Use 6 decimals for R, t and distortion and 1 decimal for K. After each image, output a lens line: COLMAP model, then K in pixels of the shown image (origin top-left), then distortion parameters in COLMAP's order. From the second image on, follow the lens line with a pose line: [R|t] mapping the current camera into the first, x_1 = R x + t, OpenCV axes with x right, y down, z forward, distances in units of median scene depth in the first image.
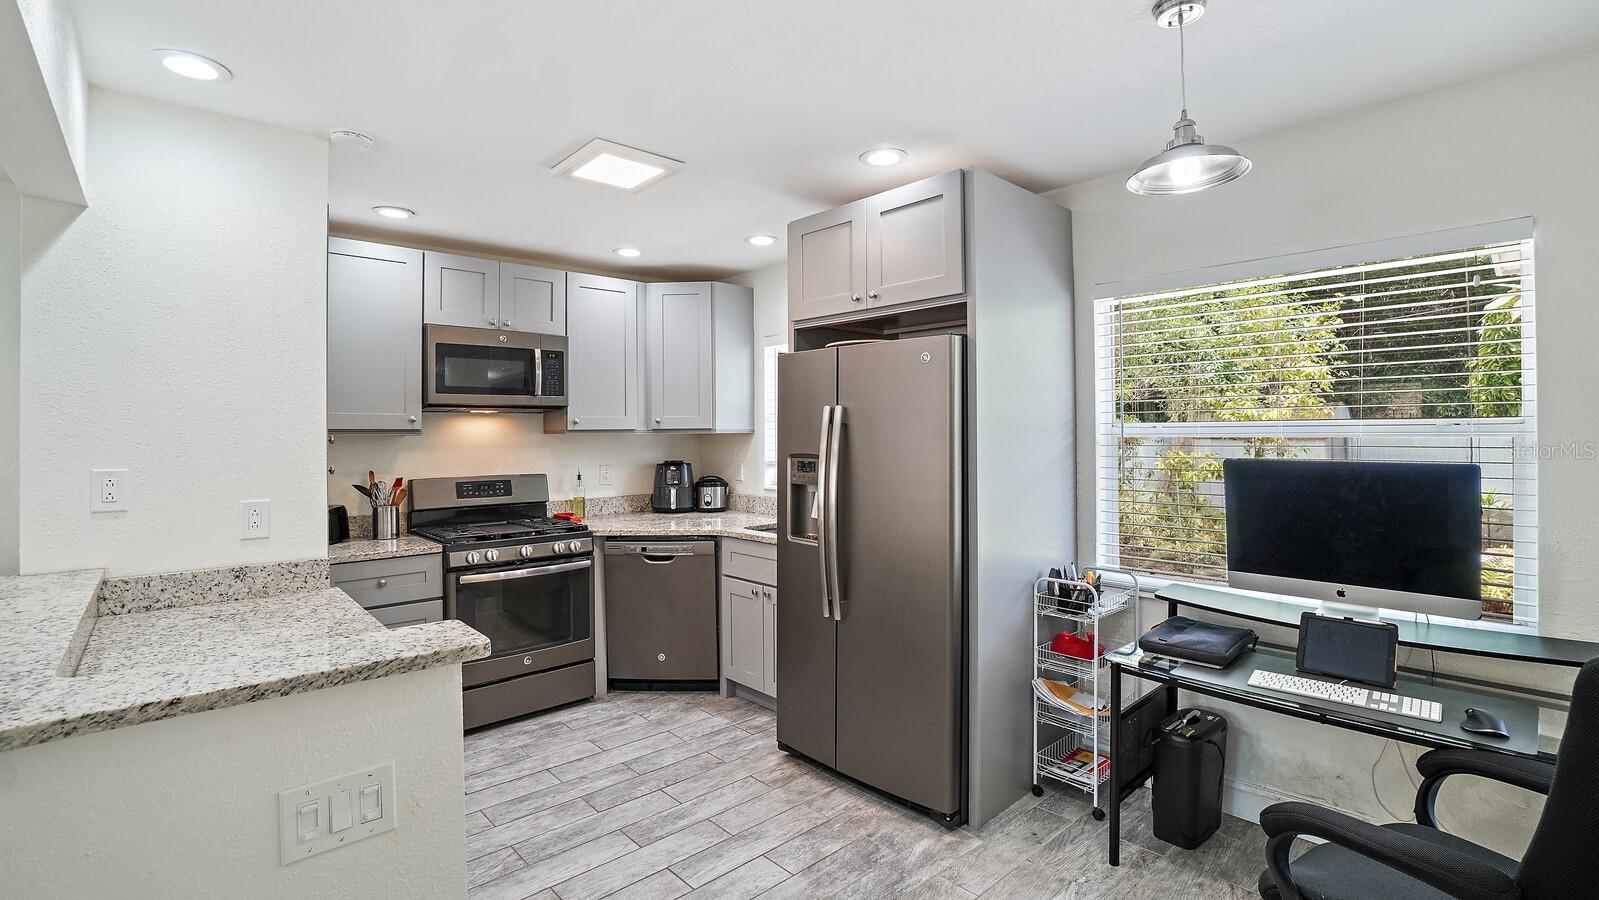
lens RADIAL K [[731.3, 0, 770.2], [0, 731.3, 430.3], [0, 0, 1]] dist [-0.056650, 0.022512]
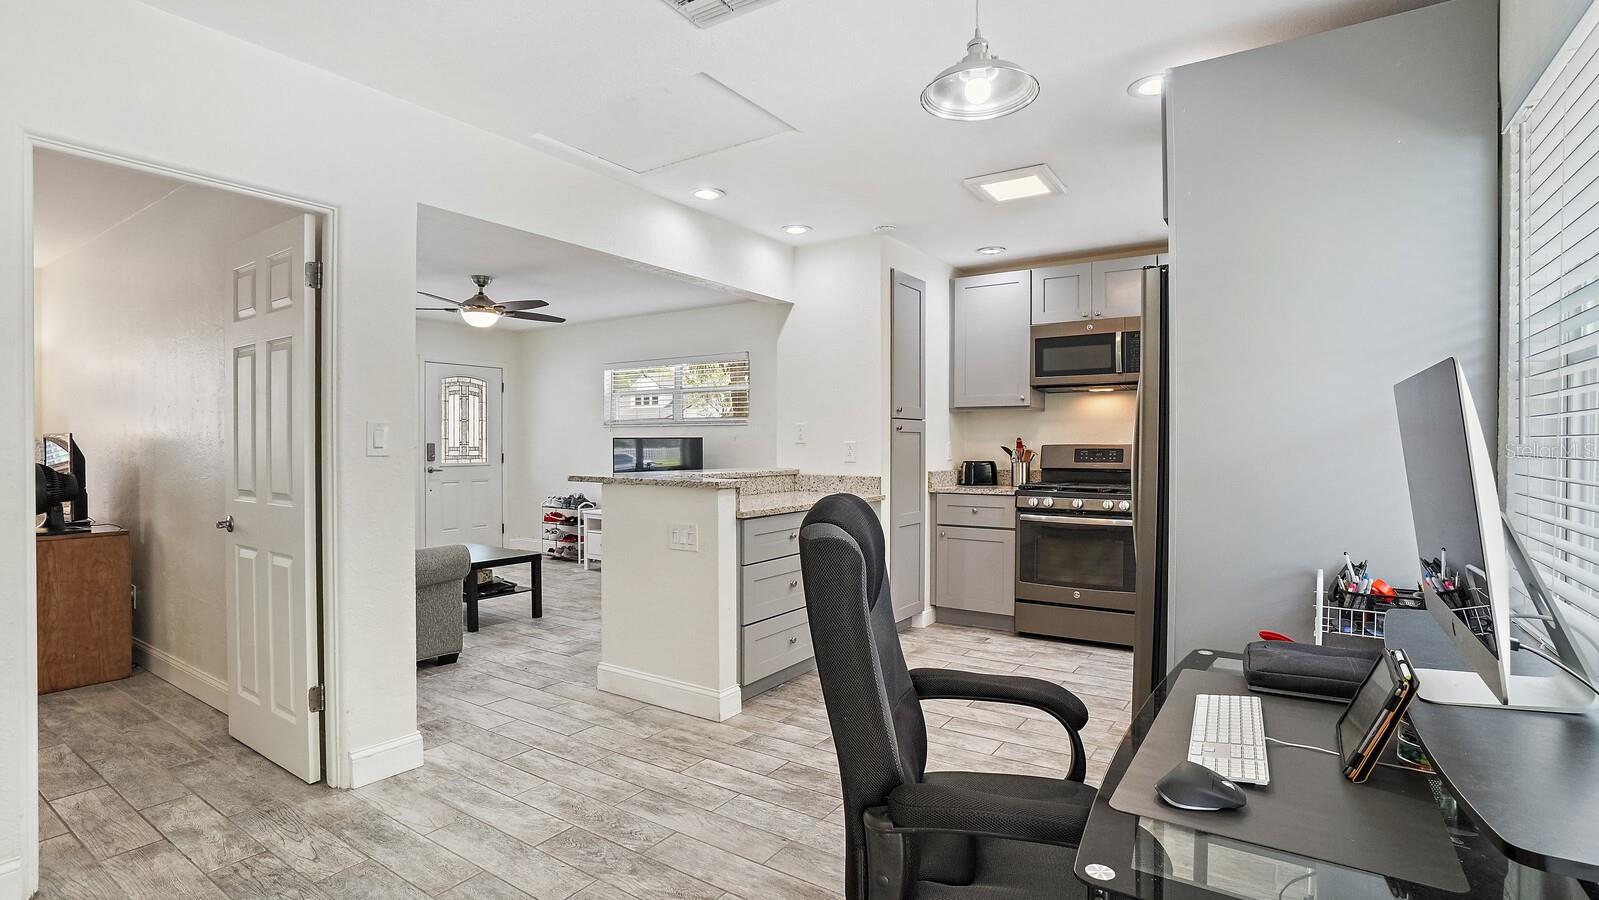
lens RADIAL K [[731.3, 0, 791.1], [0, 731.3, 453.4], [0, 0, 1]] dist [-0.045373, 0.019076]
pose [[0.256866, 0.018841, -0.966263, 0.654876], [0.001363, 0.999802, 0.019857, 0.055809], [0.966446, -0.006417, 0.256790, 0.220368]]
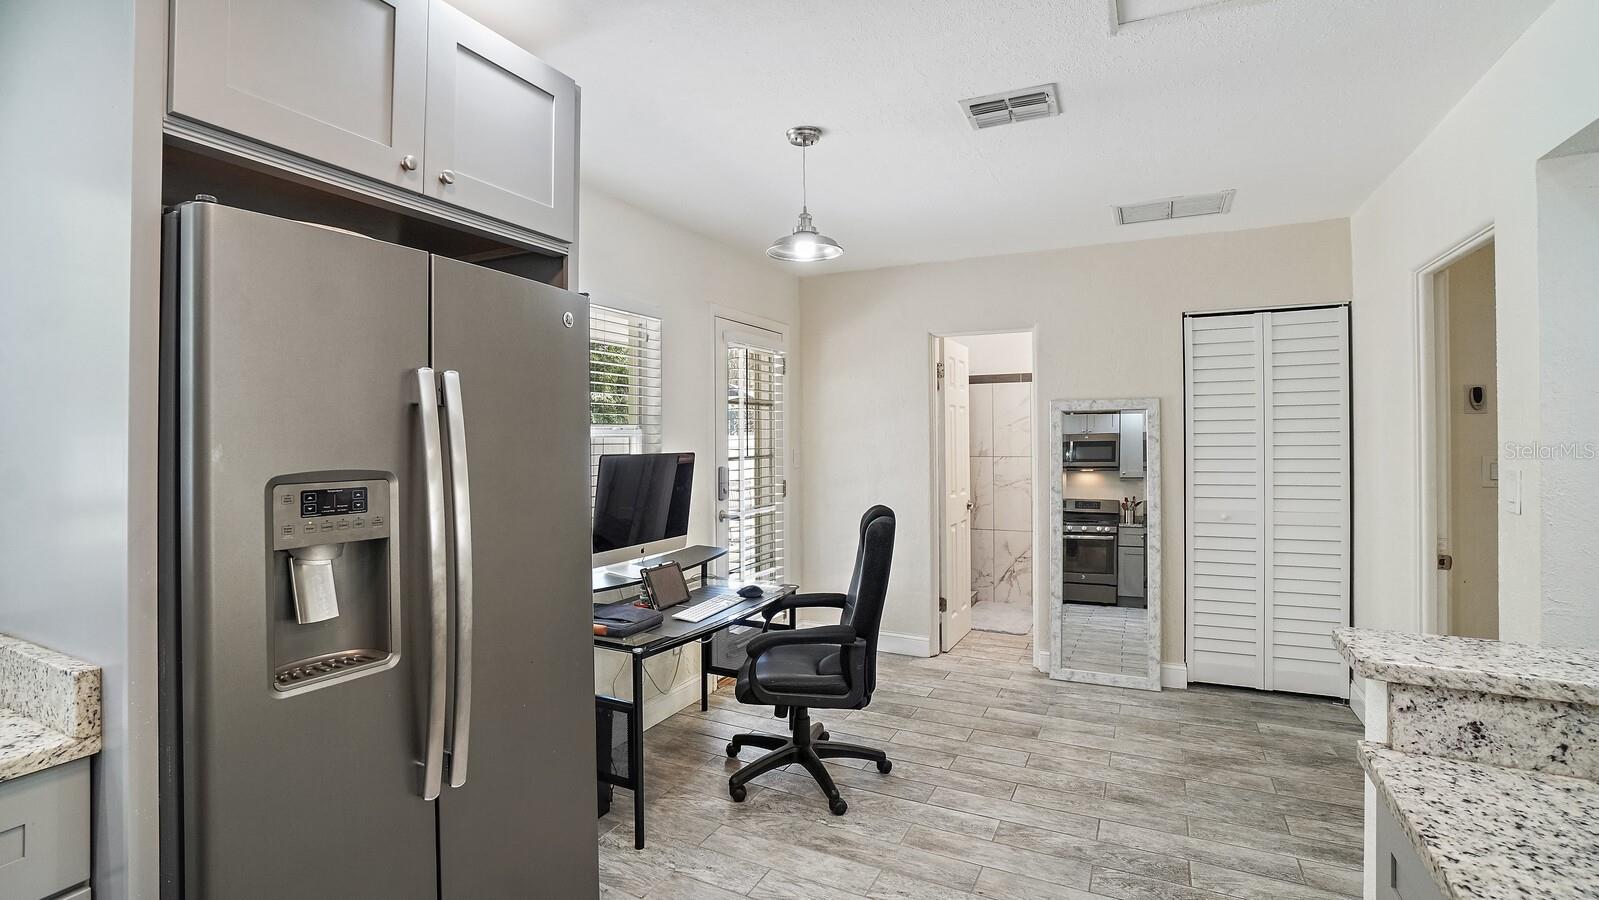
lens RADIAL K [[731.3, 0, 770.2], [0, 731.3, 430.3], [0, 0, 1]] dist [-0.056650, 0.022512]
pose [[-0.355867, 0.017374, 0.934375, -0.335328], [0.005704, 0.999849, -0.016419, 0.012515], [-0.934519, -0.000513, -0.355912, 0.701813]]
